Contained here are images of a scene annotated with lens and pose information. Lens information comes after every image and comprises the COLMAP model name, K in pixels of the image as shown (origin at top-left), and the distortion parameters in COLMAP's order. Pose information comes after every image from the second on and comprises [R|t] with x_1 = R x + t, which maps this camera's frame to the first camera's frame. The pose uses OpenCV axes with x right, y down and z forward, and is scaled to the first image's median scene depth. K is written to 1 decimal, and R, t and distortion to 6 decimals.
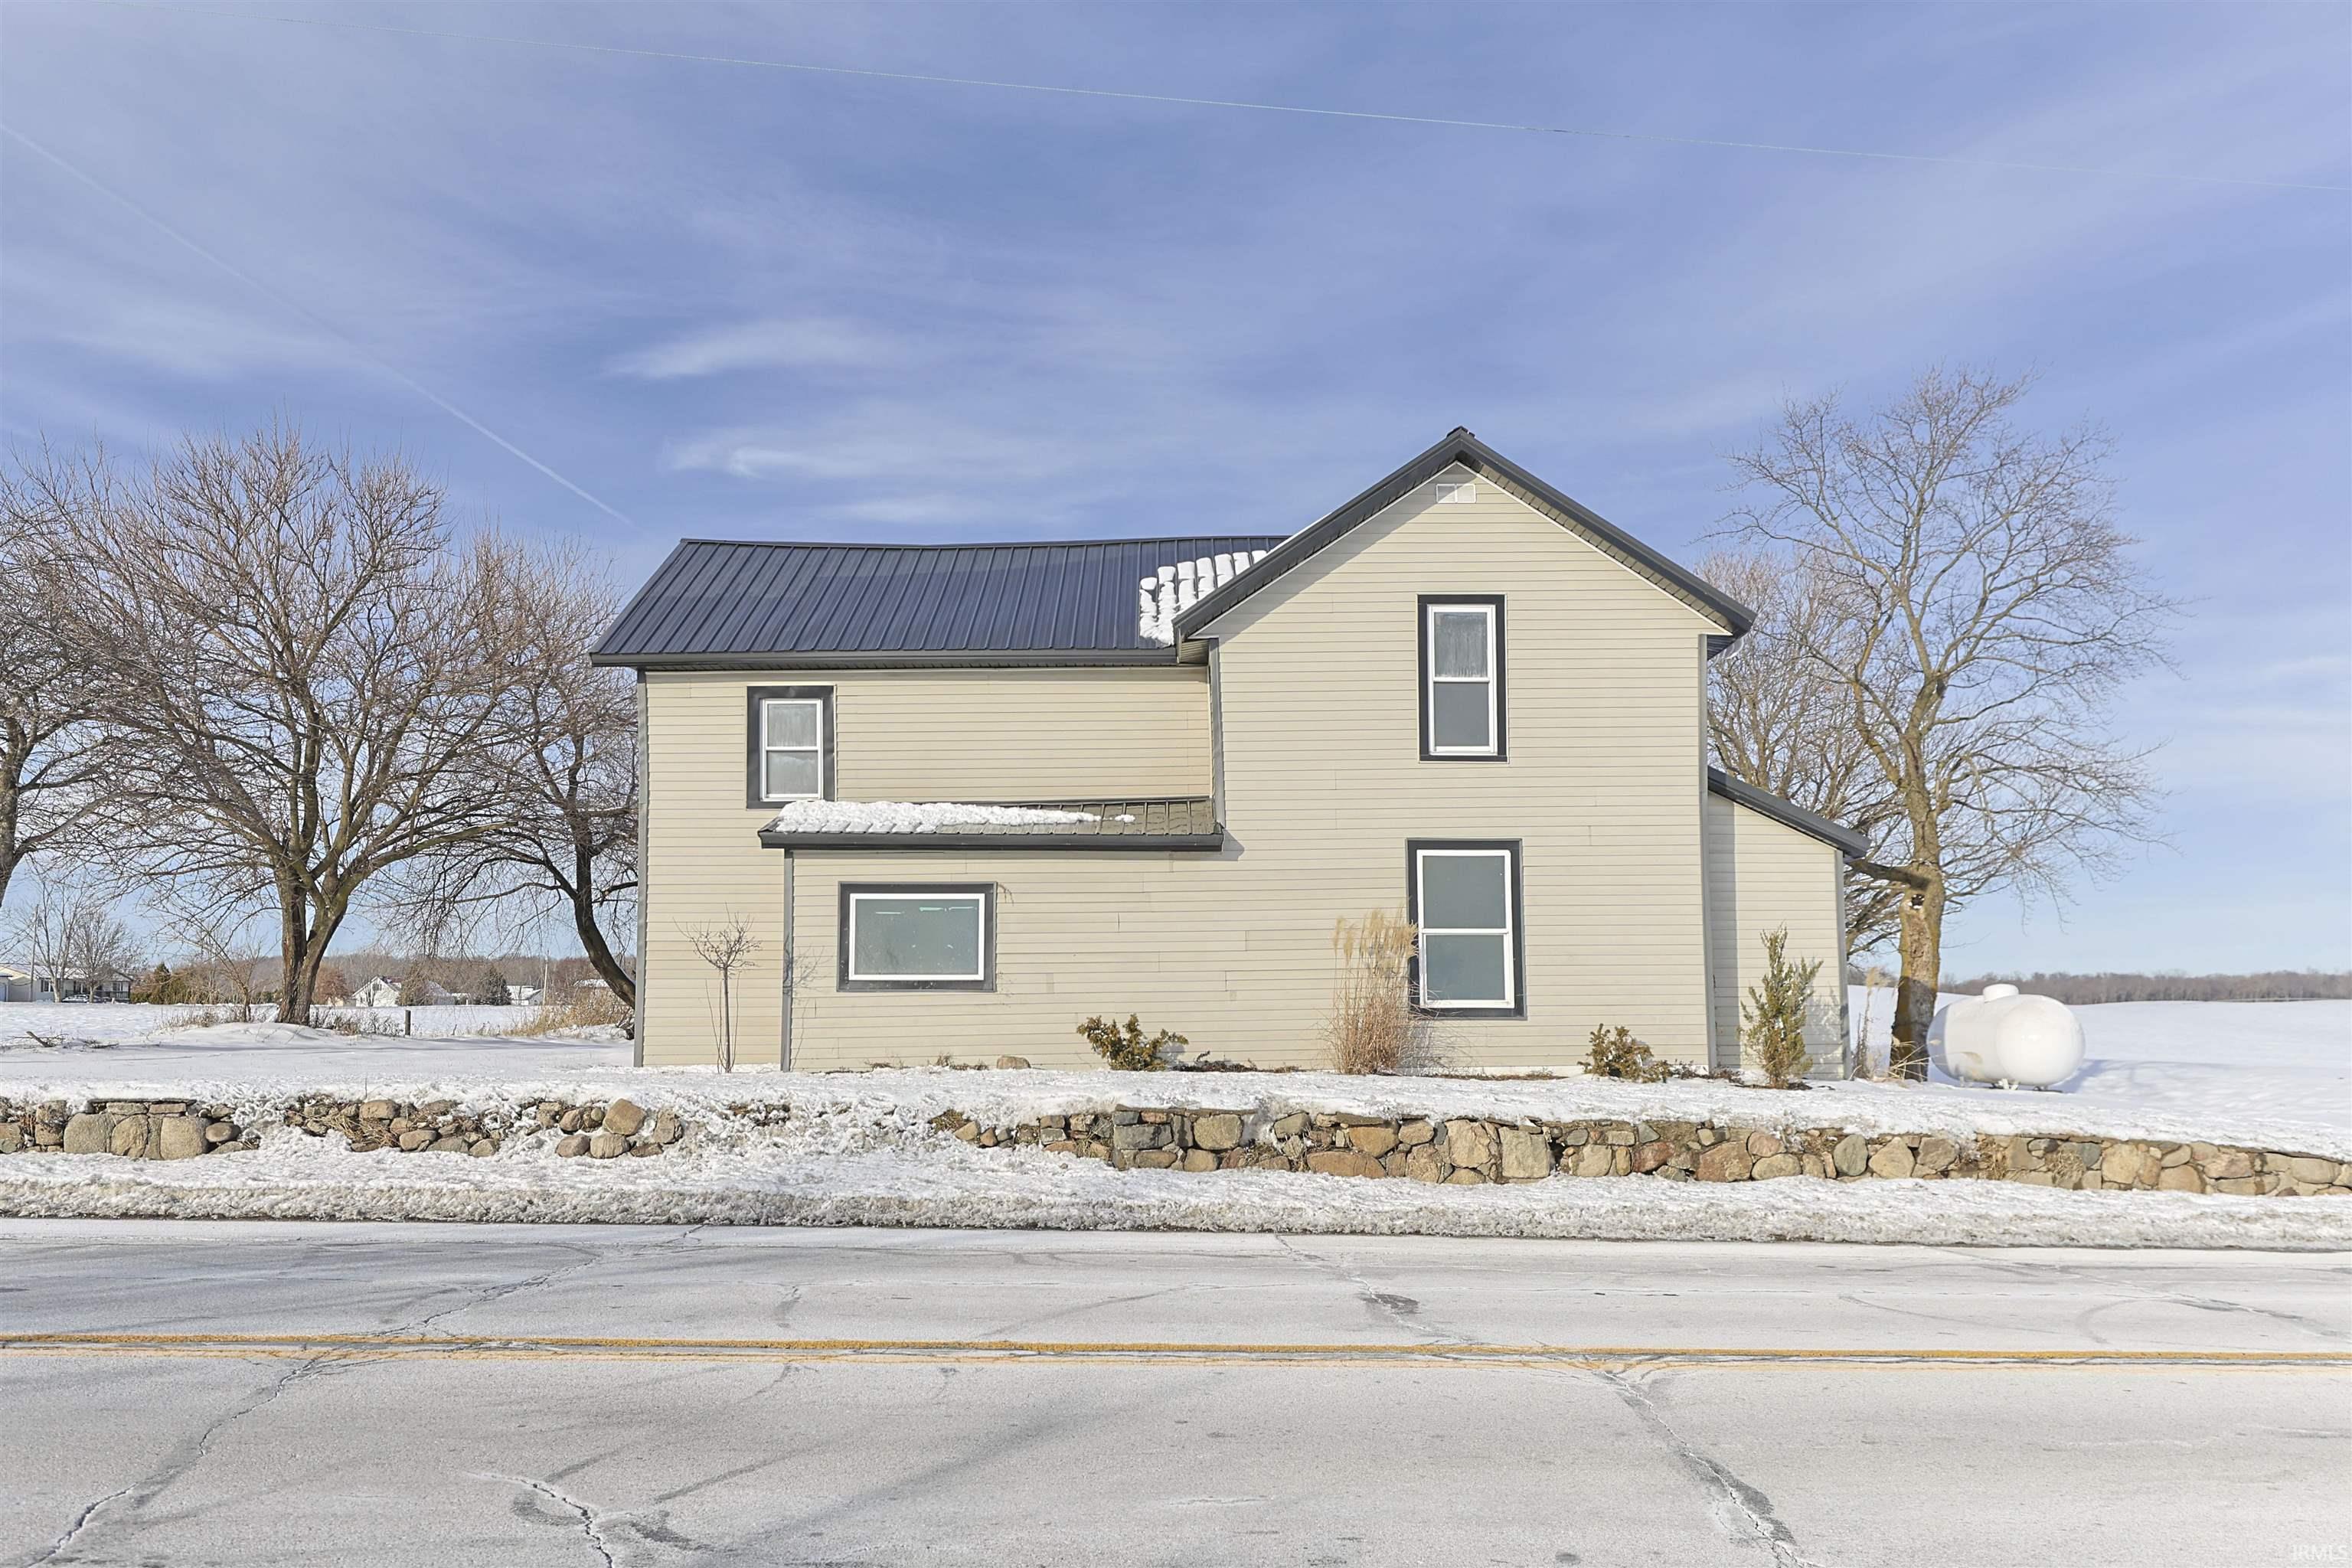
lens RADIAL K [[1690.7, 0, 1186.0], [0, 1690.7, 968.2], [0, 0, 1]] dist [0.007355, -0.027372]
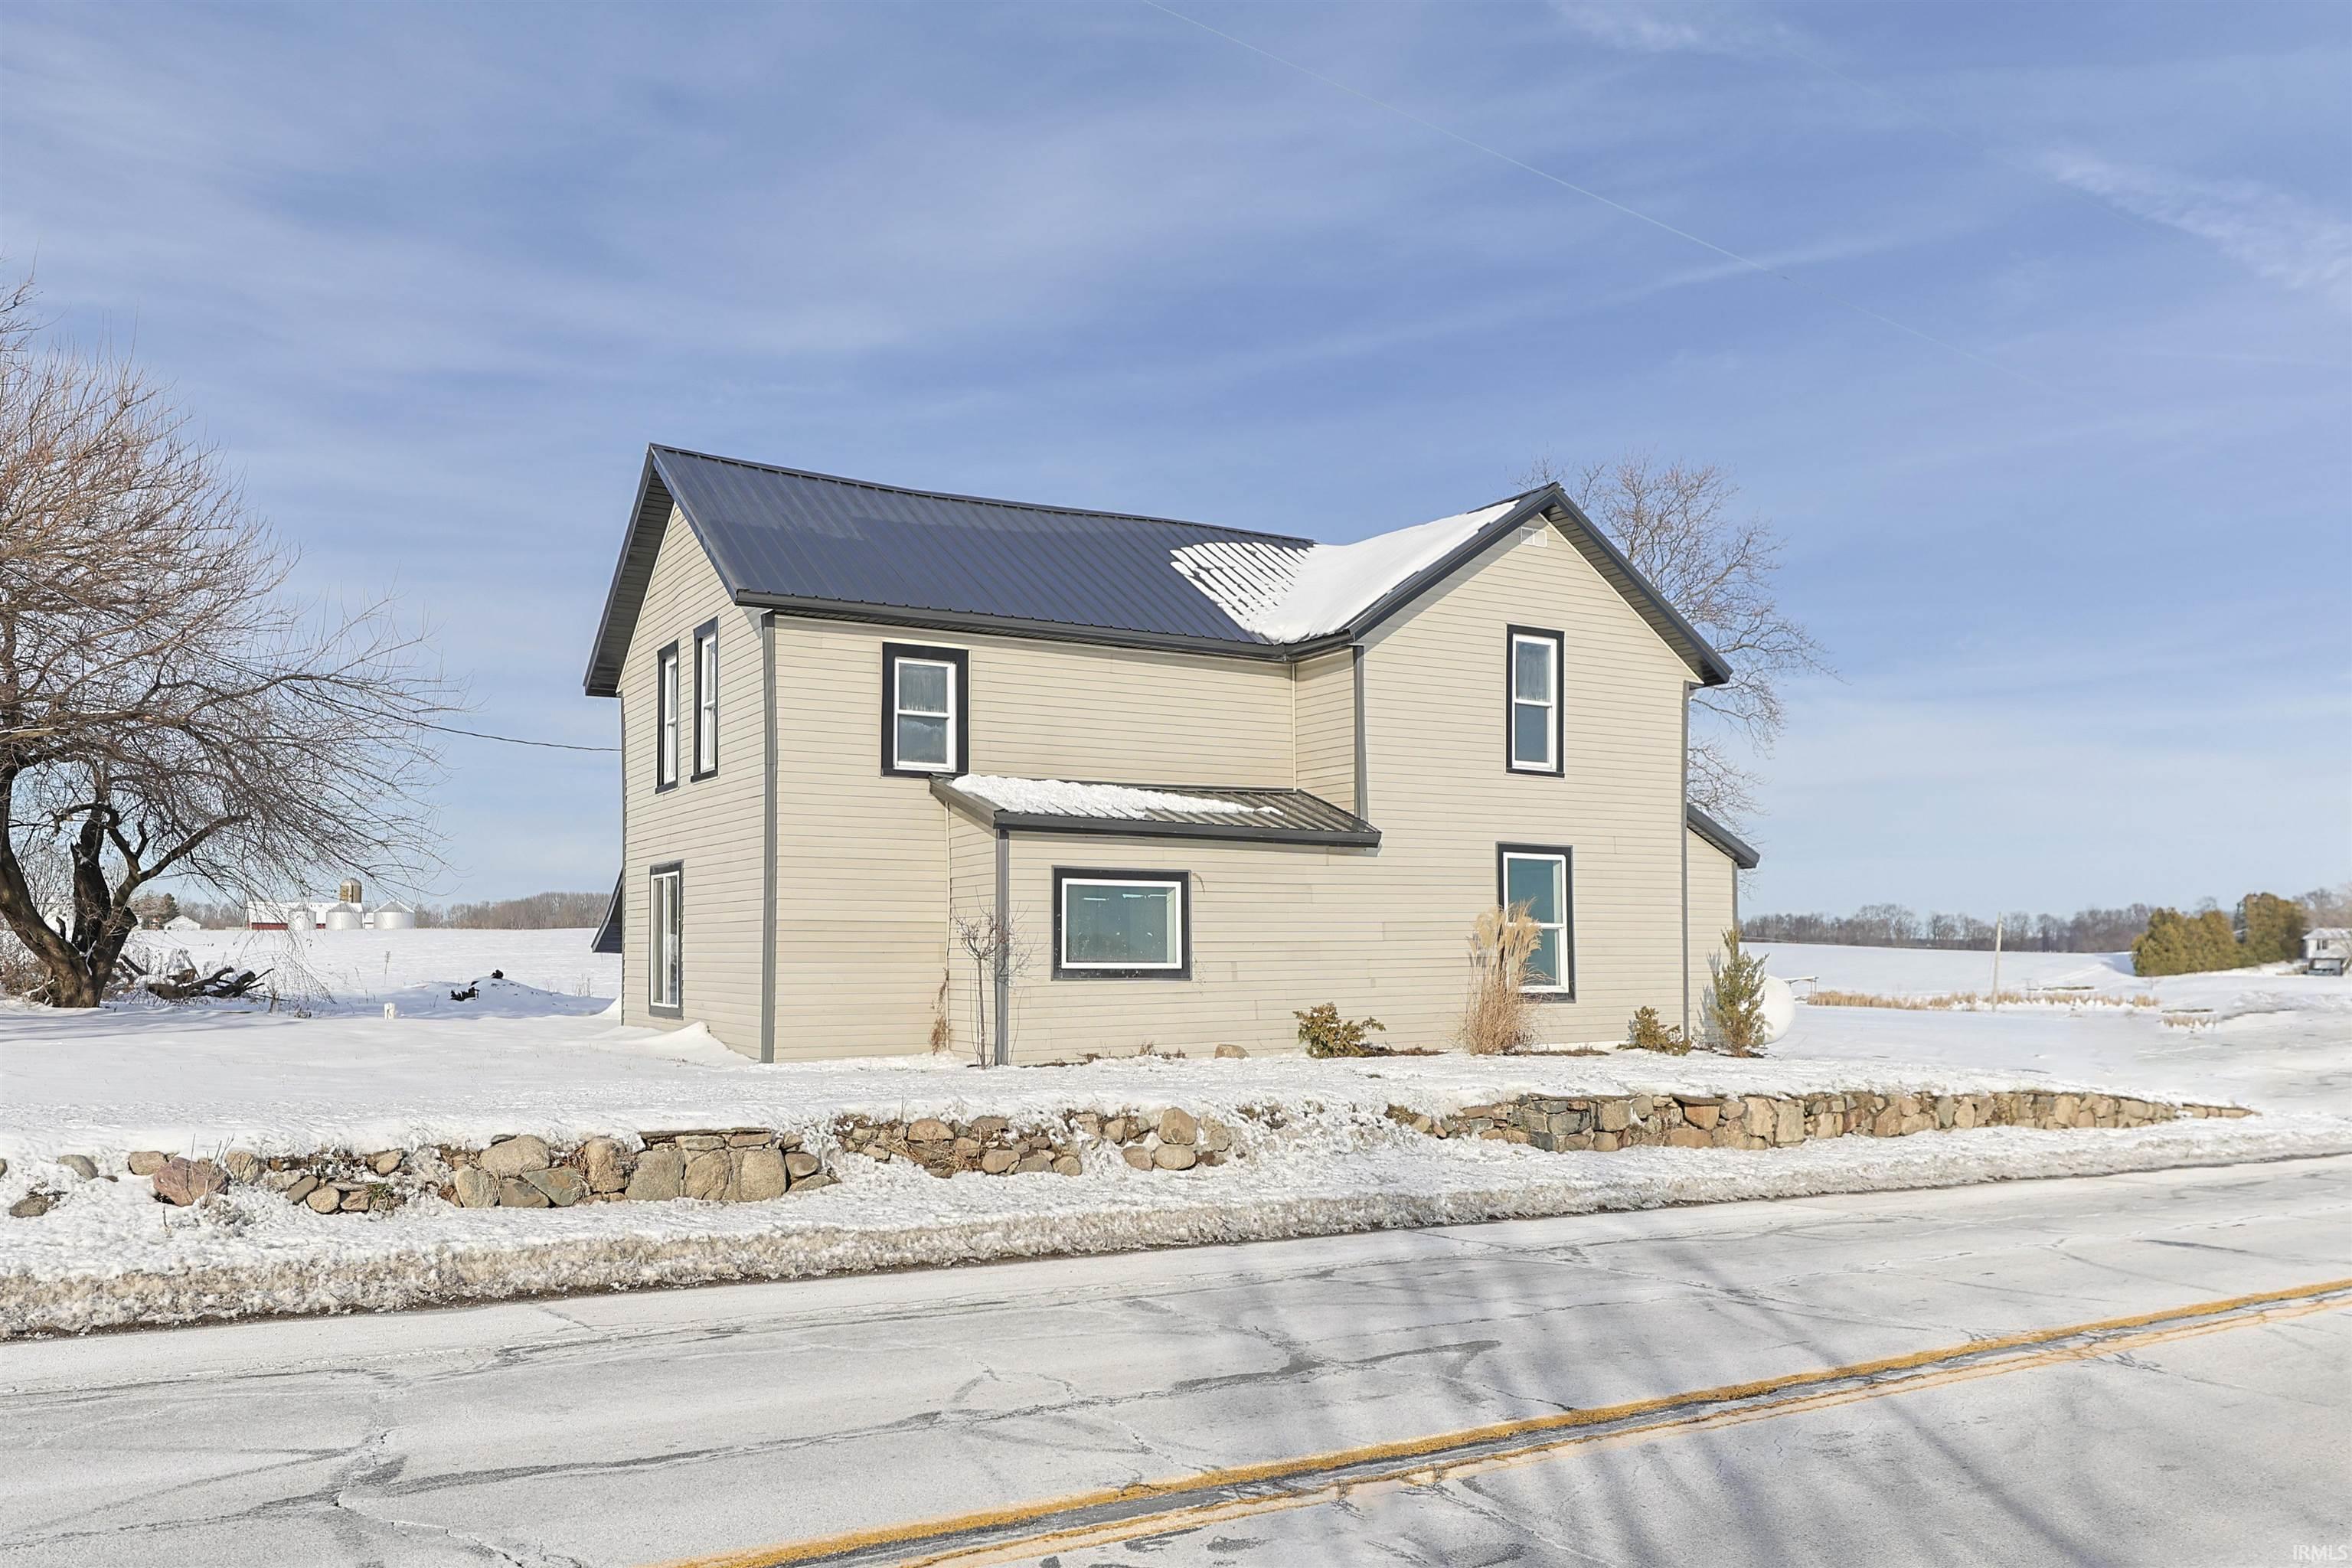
lens RADIAL K [[1773.3, 0, 1162.1], [0, 1773.3, 968.1], [0, 0, 1]] dist [-0.021809, -0.003355]
pose [[0.859820, 0.000877, 0.510596, -0.664991], [-0.021337, 0.999187, 0.034215, -0.028862], [-0.510151, -0.040313, 0.859140, 0.102773]]
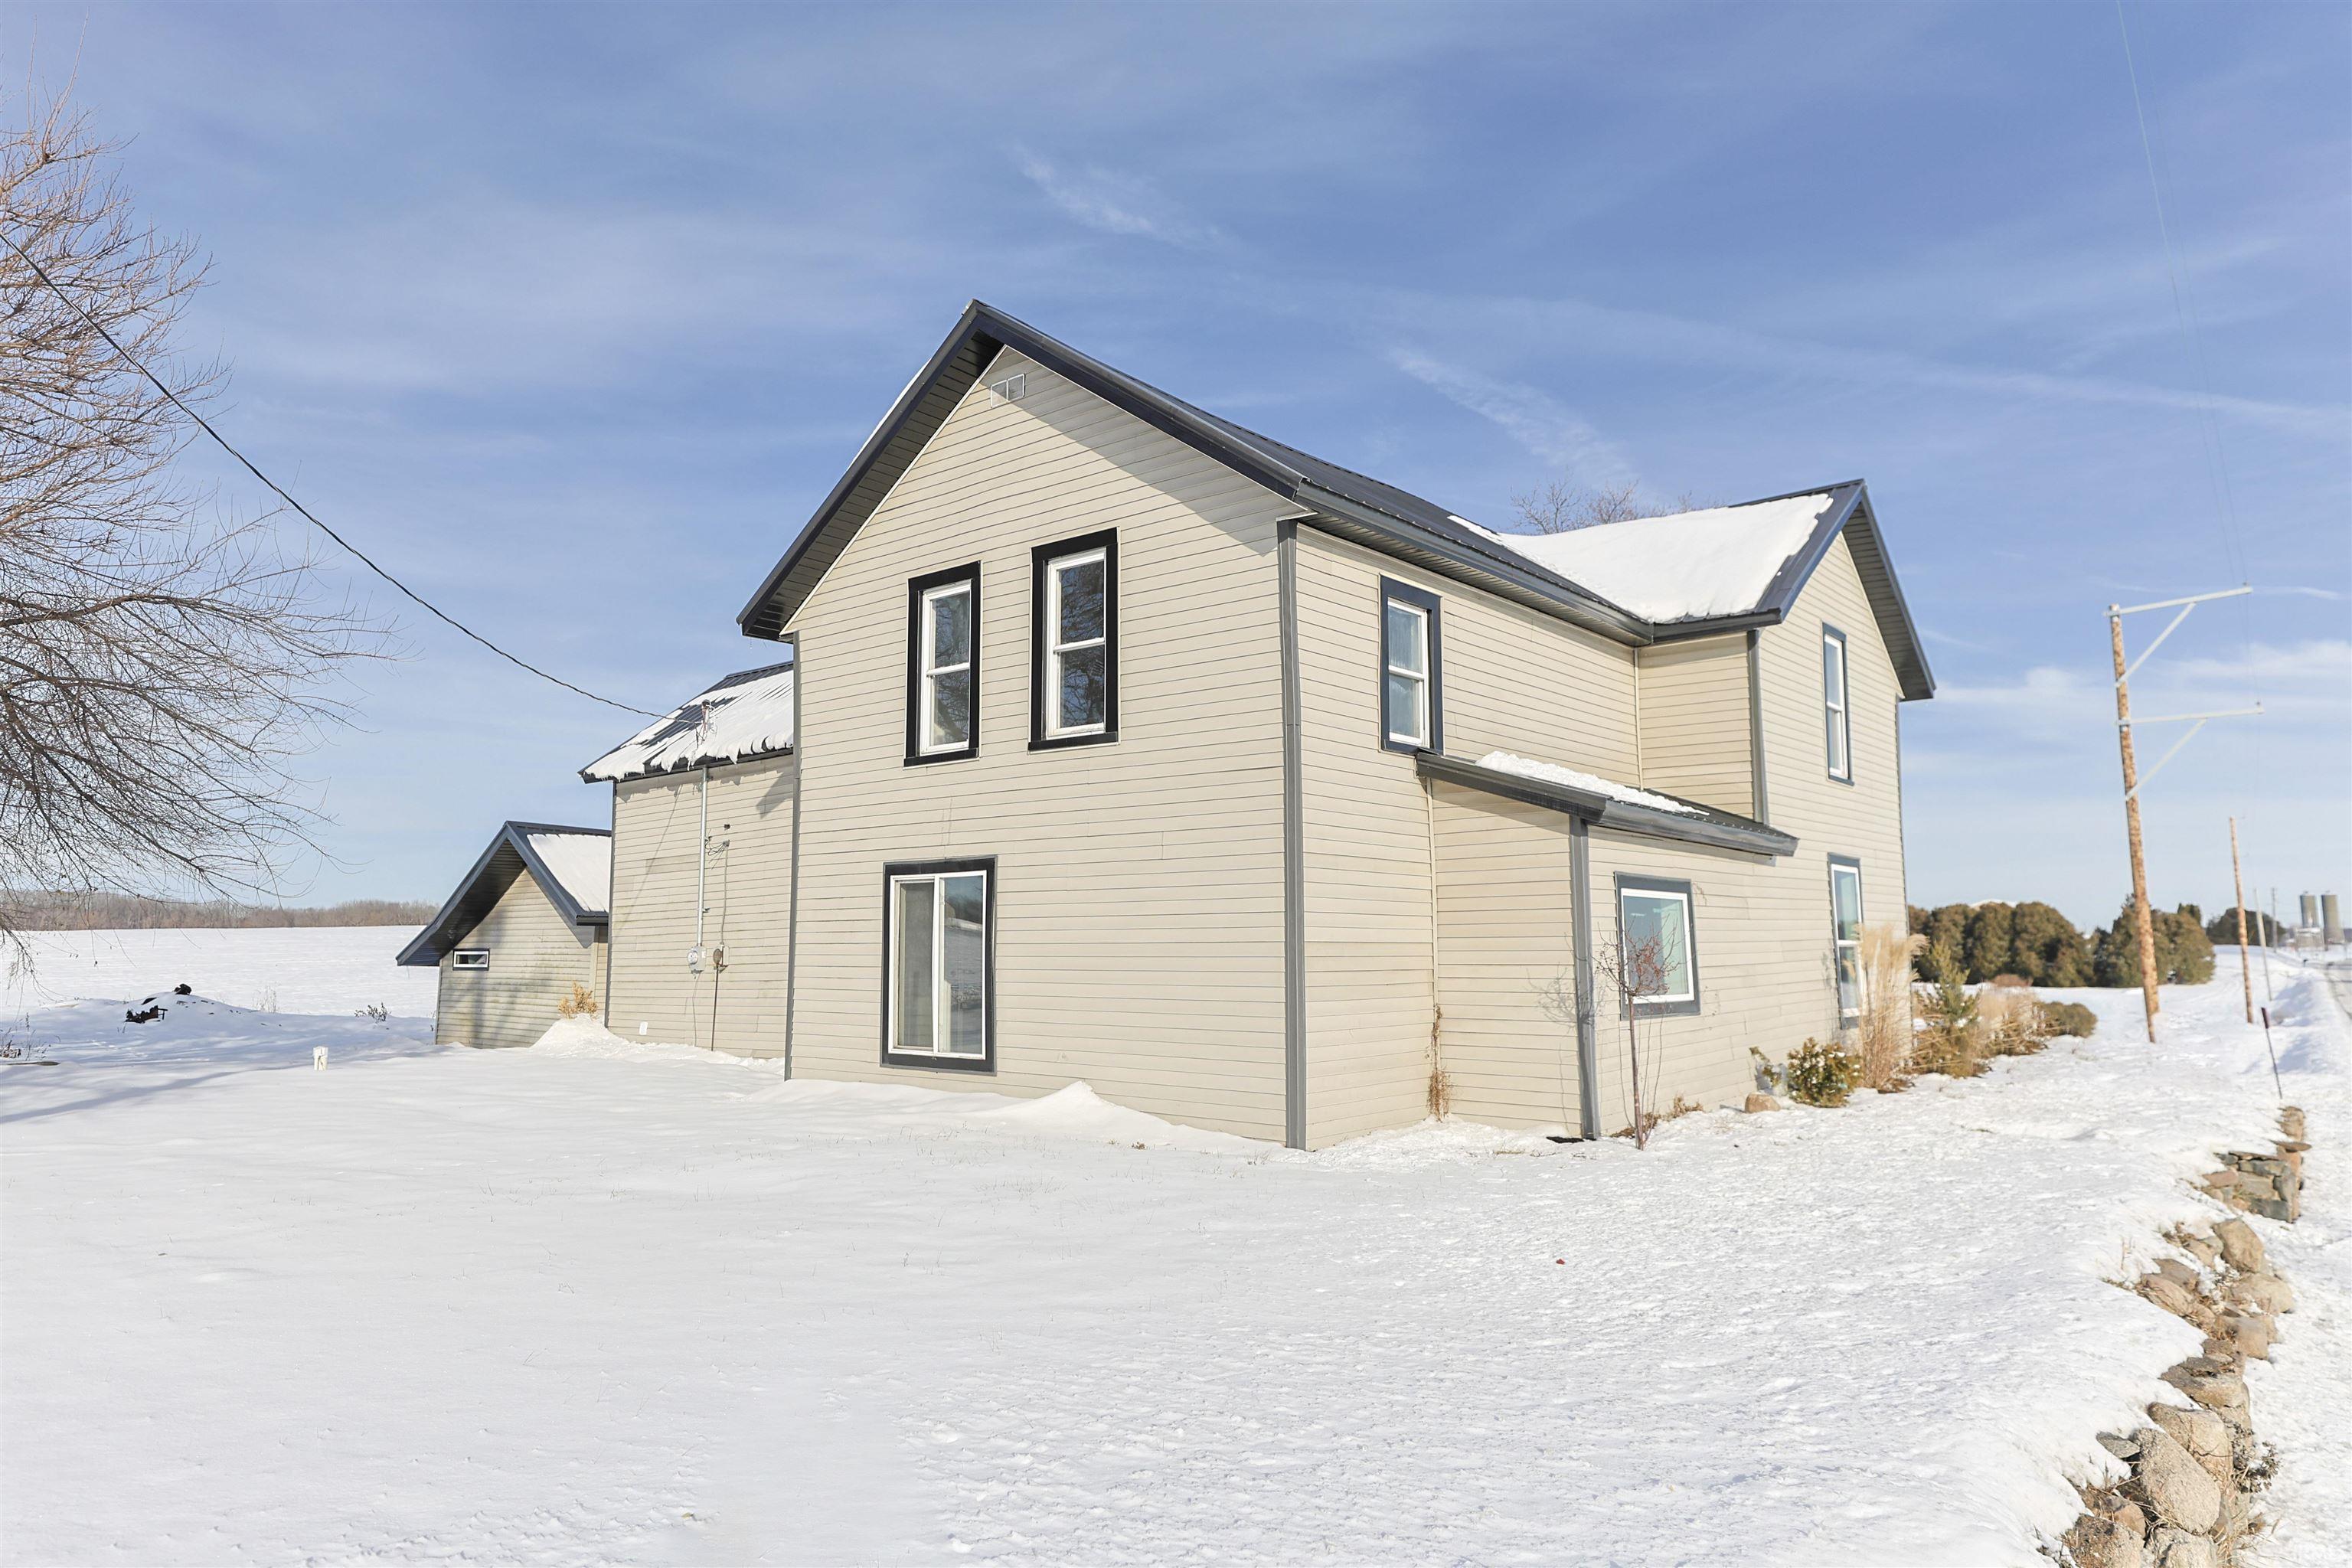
lens RADIAL K [[1491.8, 0, 1176.0], [0, 1491.8, 784.0], [0, 0, 1]] dist [0.001320, 0.000377]
pose [[0.639635, 0.086368, 0.763811, -0.834992], [-0.025160, 0.995488, -0.091495, -0.024559], [-0.768267, 0.039306, 0.638922, 0.727826]]
